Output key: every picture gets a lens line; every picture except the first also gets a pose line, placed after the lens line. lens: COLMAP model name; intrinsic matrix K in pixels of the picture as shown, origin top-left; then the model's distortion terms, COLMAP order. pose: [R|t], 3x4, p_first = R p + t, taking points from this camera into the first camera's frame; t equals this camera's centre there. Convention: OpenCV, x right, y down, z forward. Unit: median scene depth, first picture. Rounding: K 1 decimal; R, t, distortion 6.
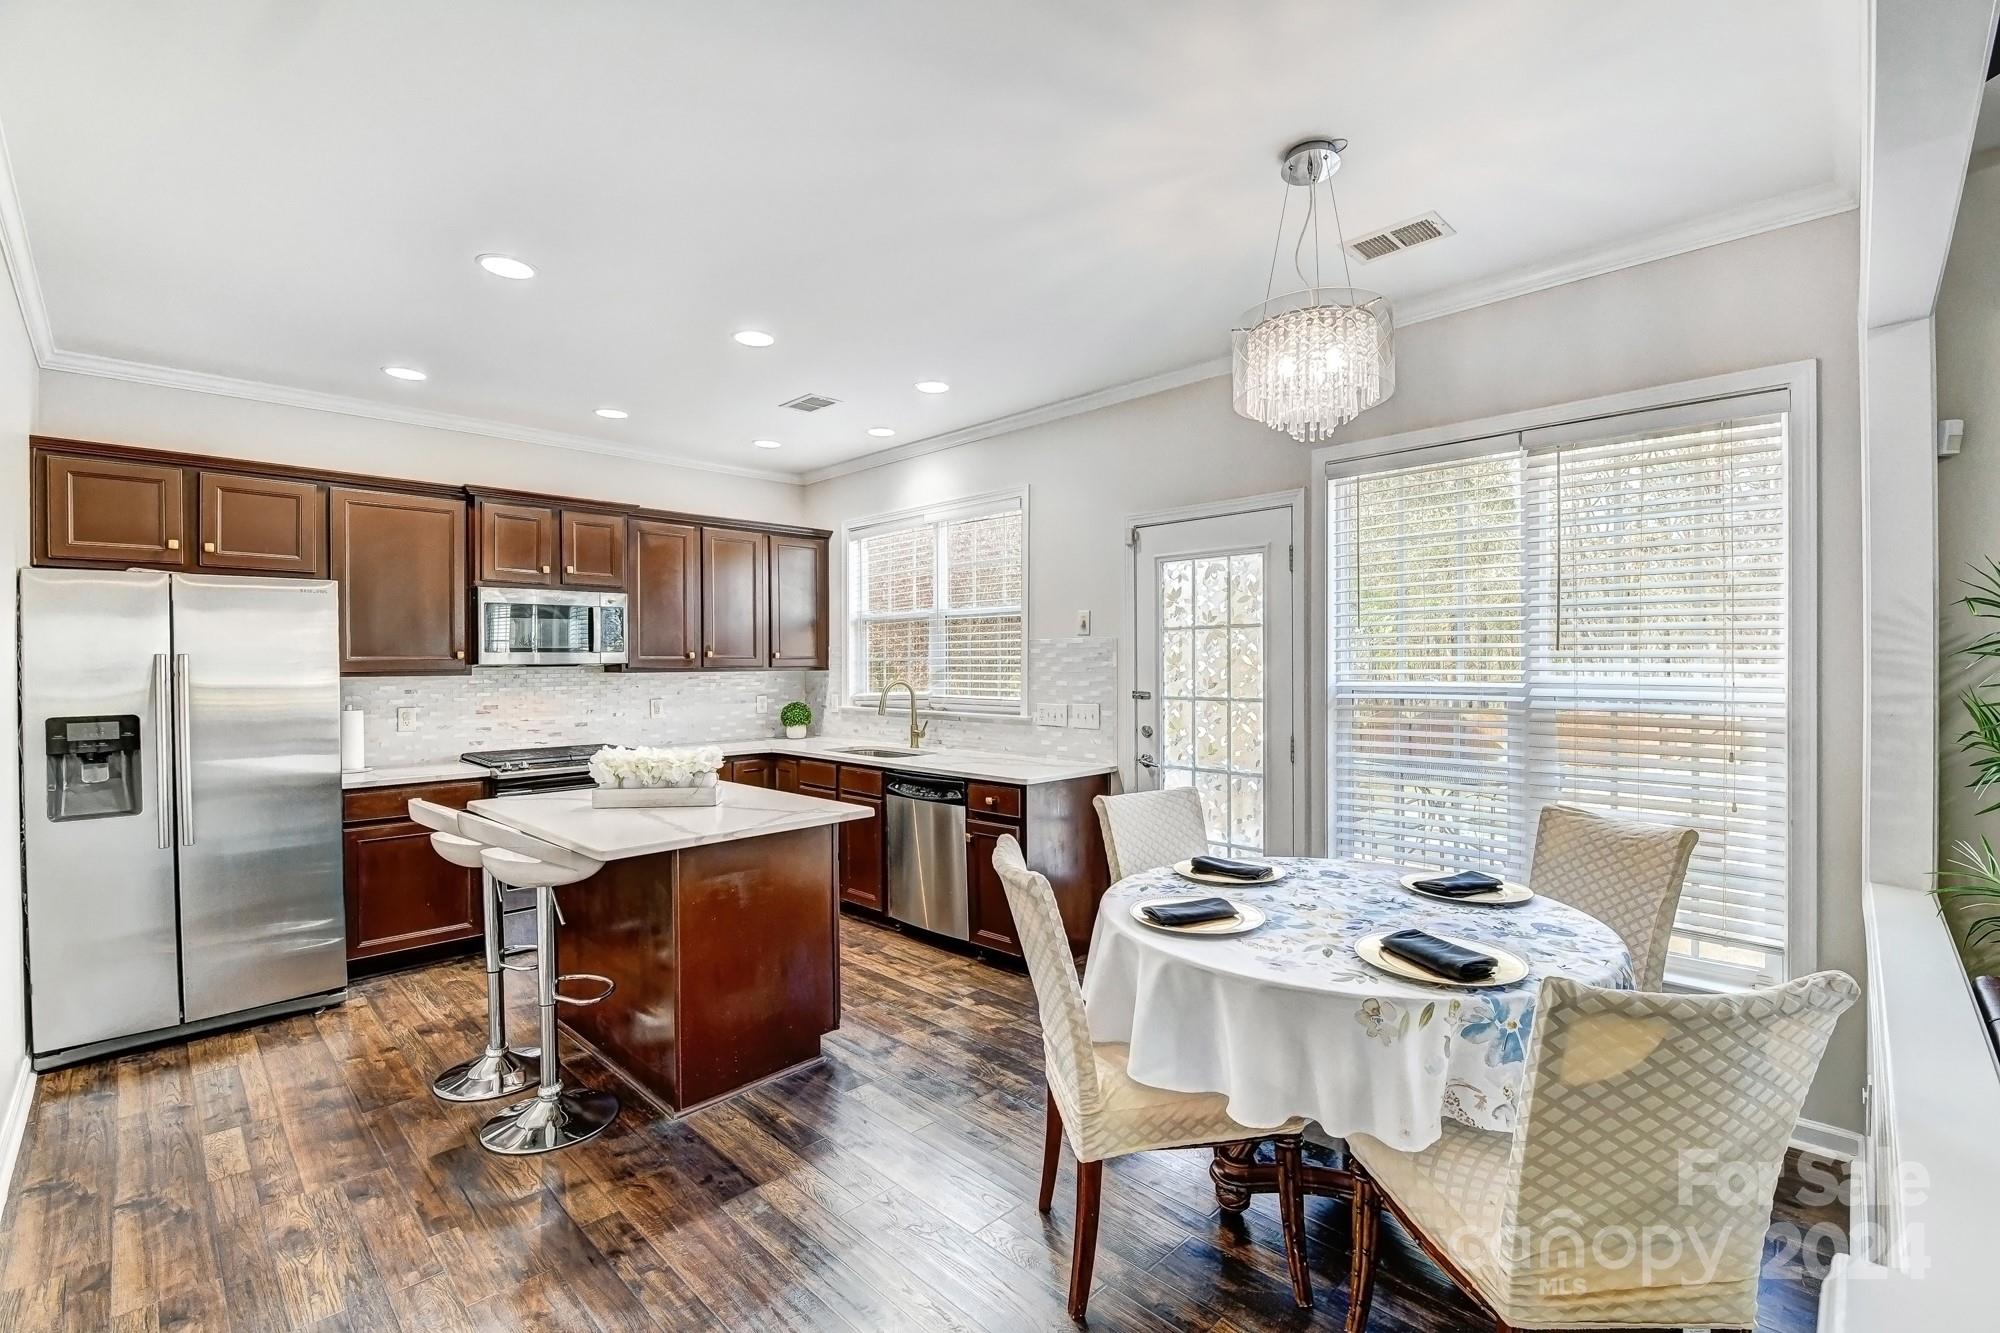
lens RADIAL K [[864.1, 0, 1008.4], [0, 864.1, 666.2], [0, 0, 1]] dist [-0.001738, -0.010073]
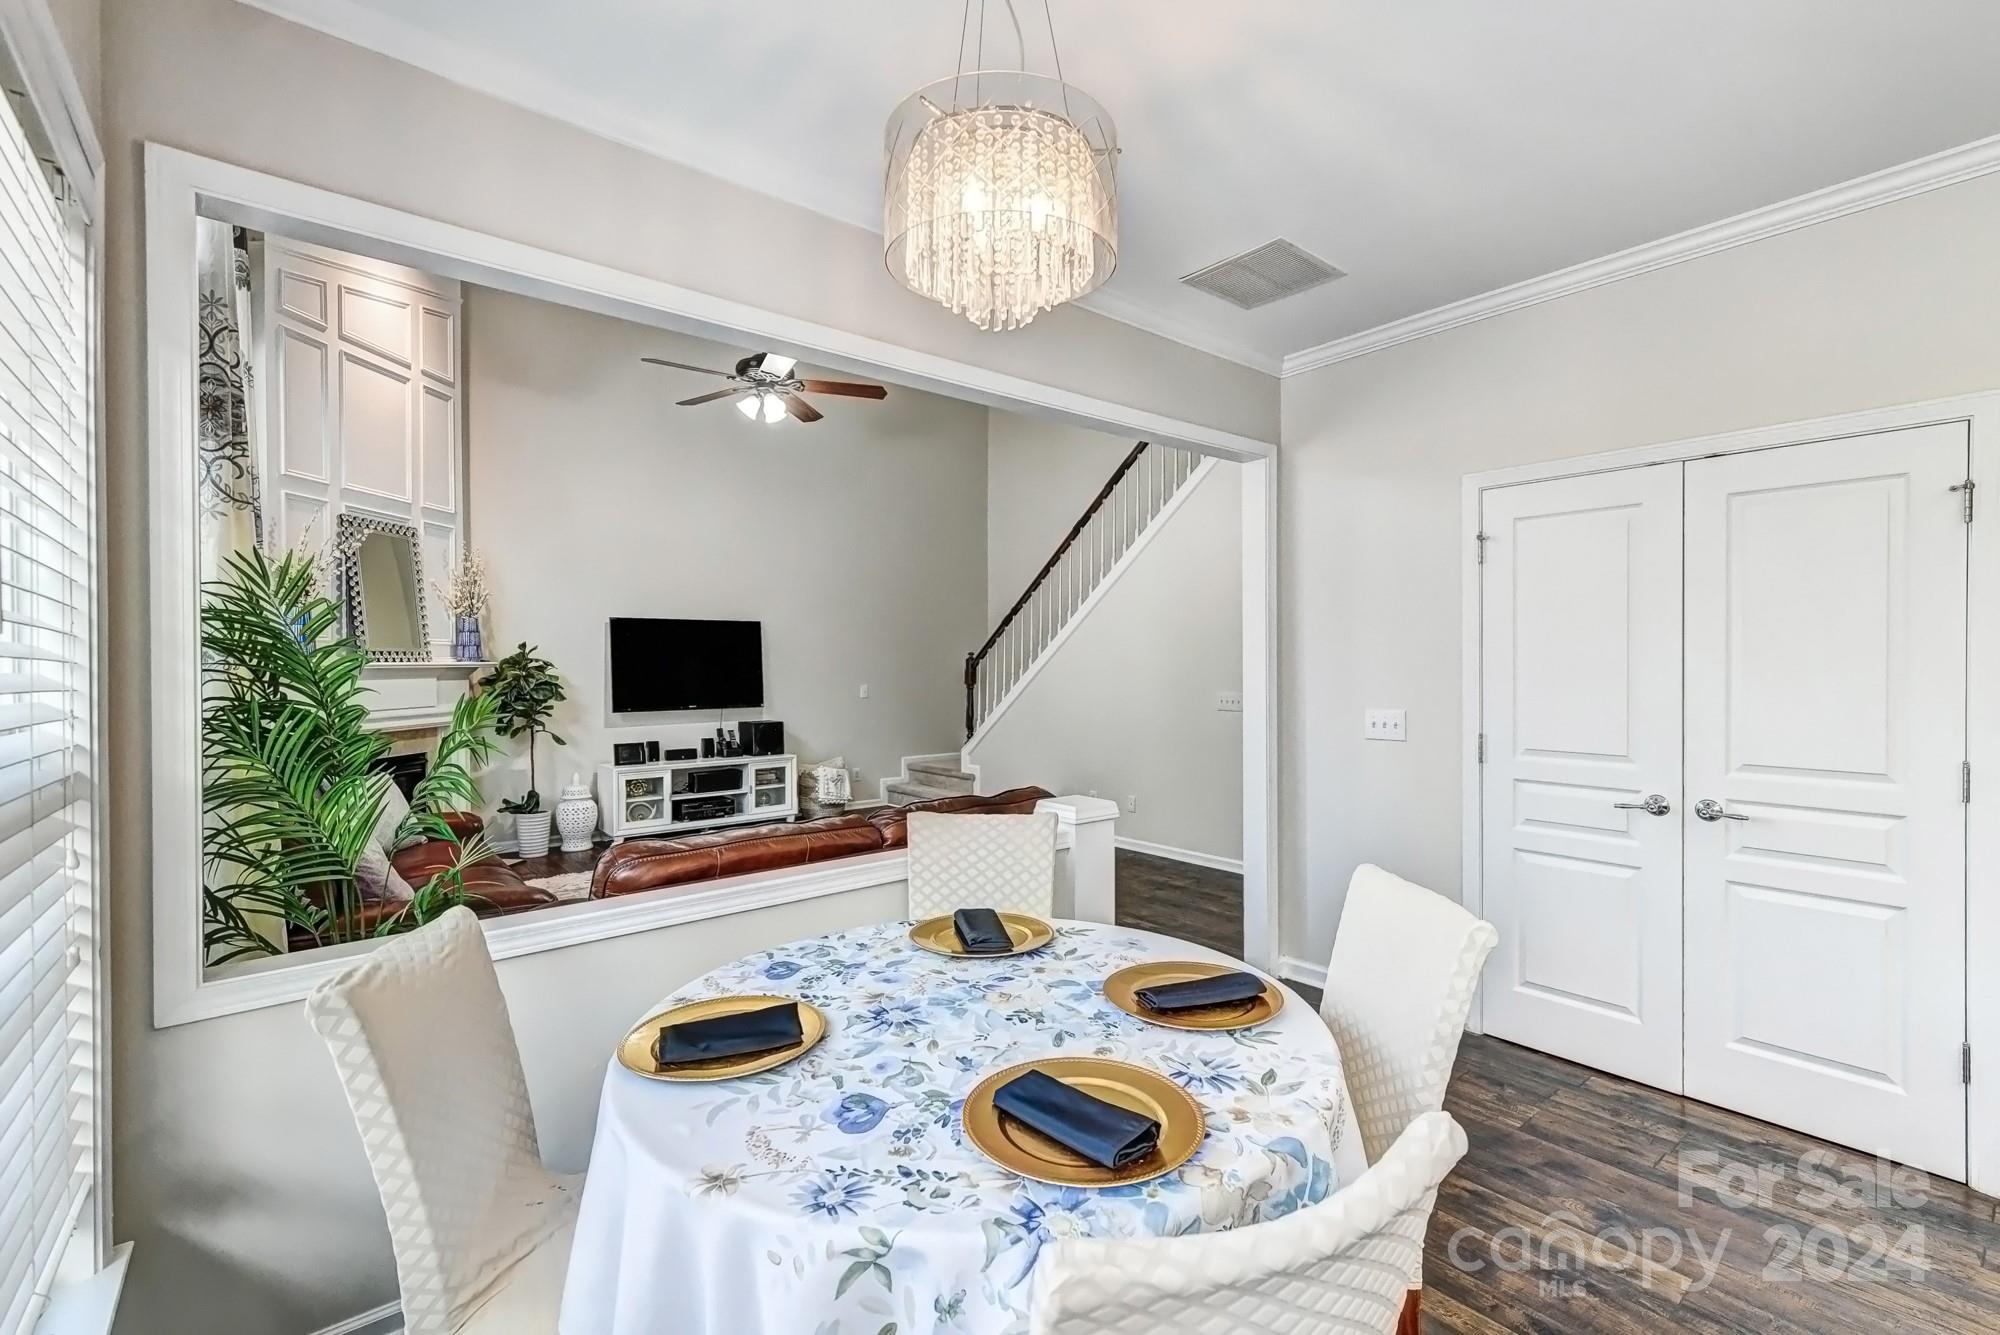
lens RADIAL K [[873.4, 0, 1009.7], [0, 873.4, 669.0], [0, 0, 1]] dist [0.003027, 0.000337]
pose [[-0.994876, 0.008725, 0.100725, 0.147593], [0.009708, 0.999910, 0.009265, -0.002506], [-0.100635, 0.010195, -0.994871, 0.882868]]
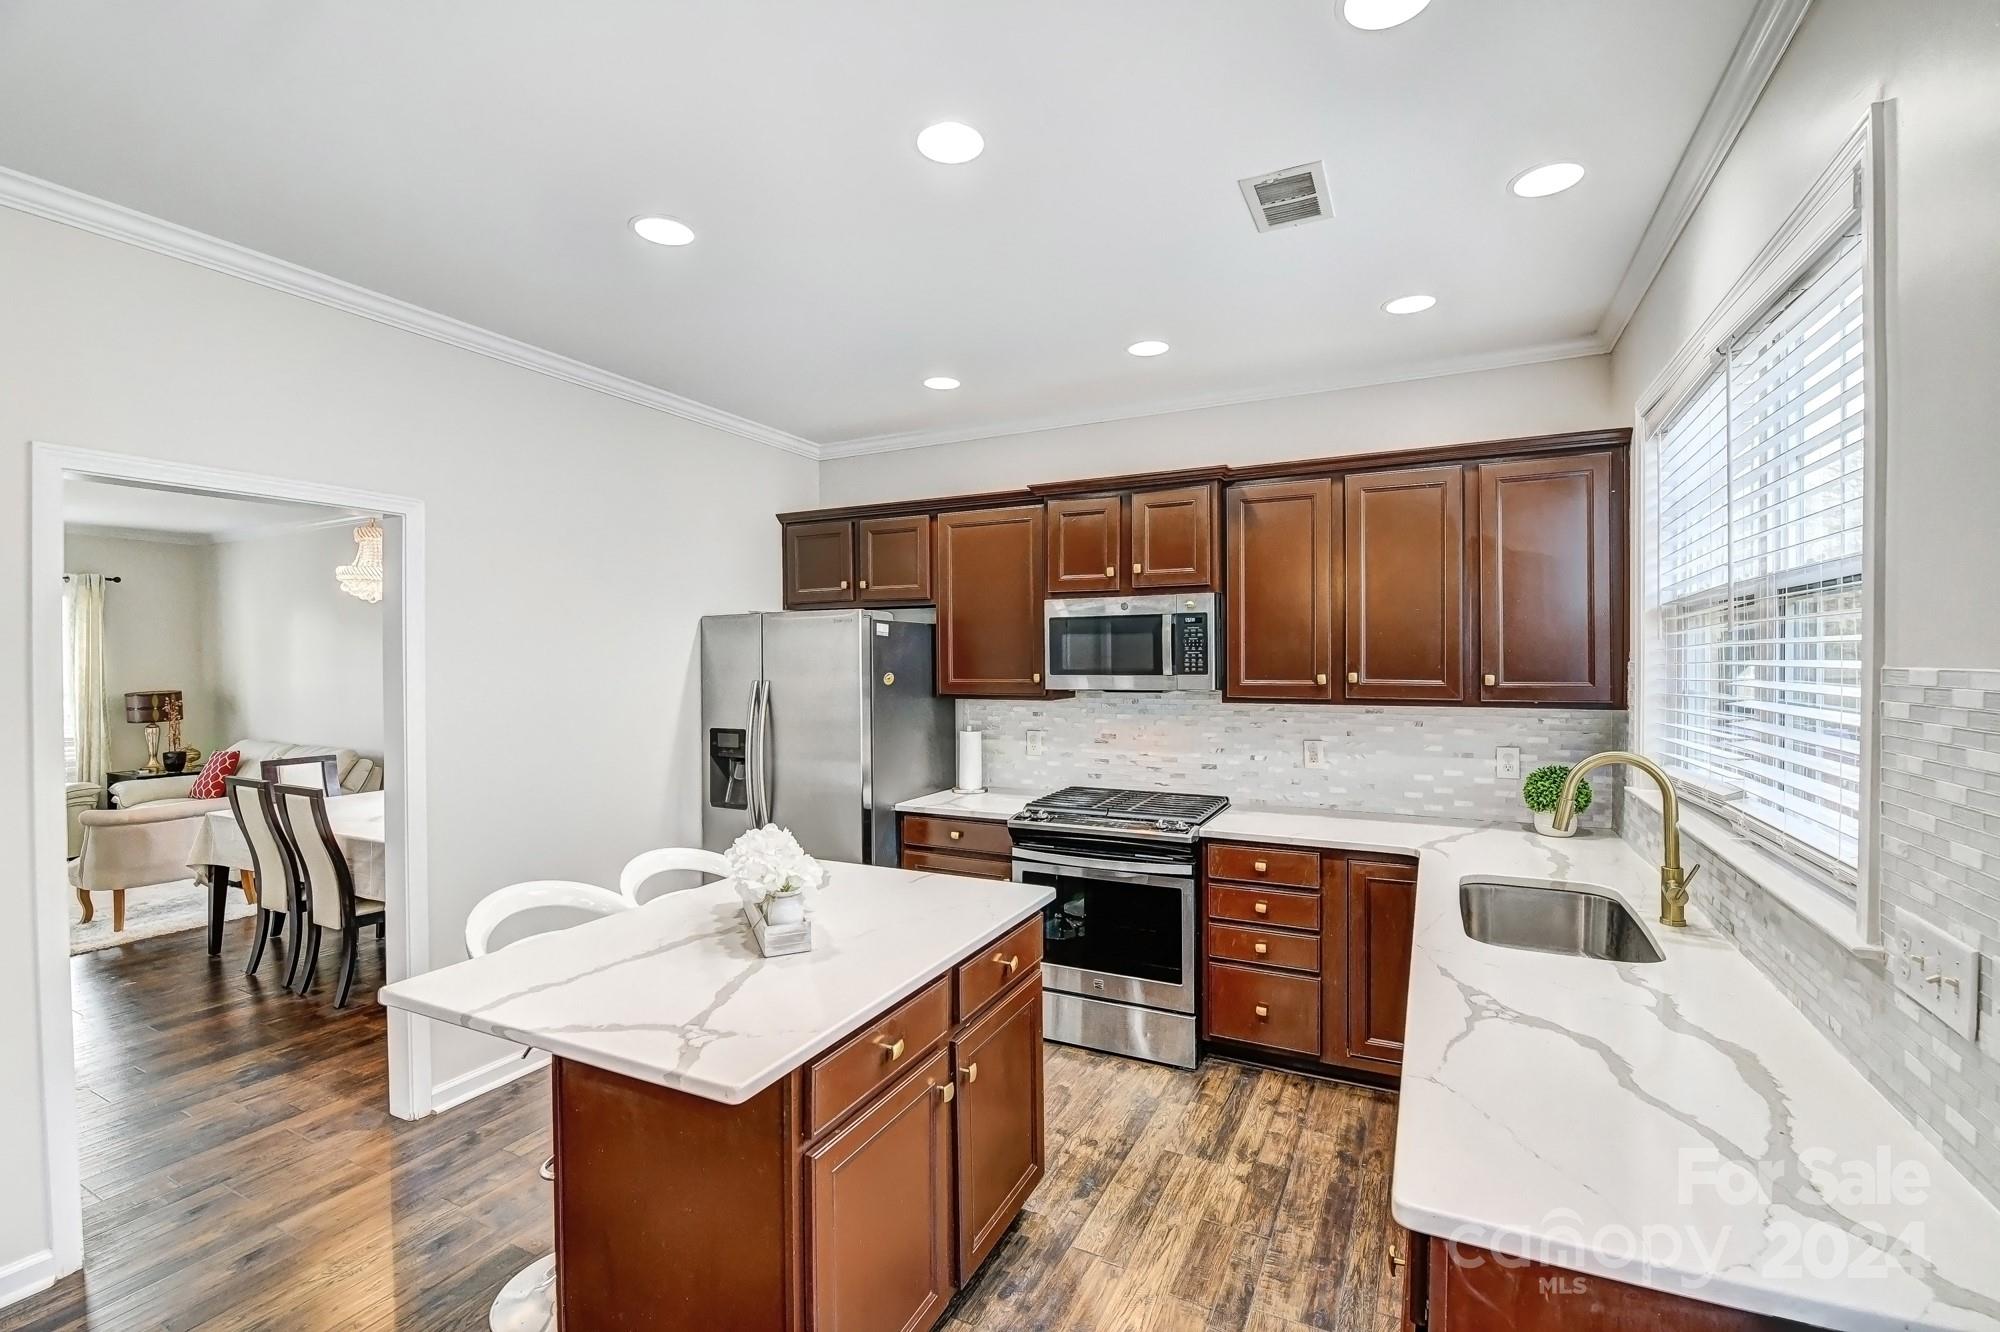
lens RADIAL K [[866.5, 0, 1010.6], [0, 866.5, 663.5], [0, 0, 1]] dist [-0.002086, -0.009788]
pose [[0.317597, 0.009550, -0.948178, 0.211218], [-0.000943, 0.999952, 0.009756, -0.037210], [0.948225, -0.002205, 0.317590, 0.706236]]
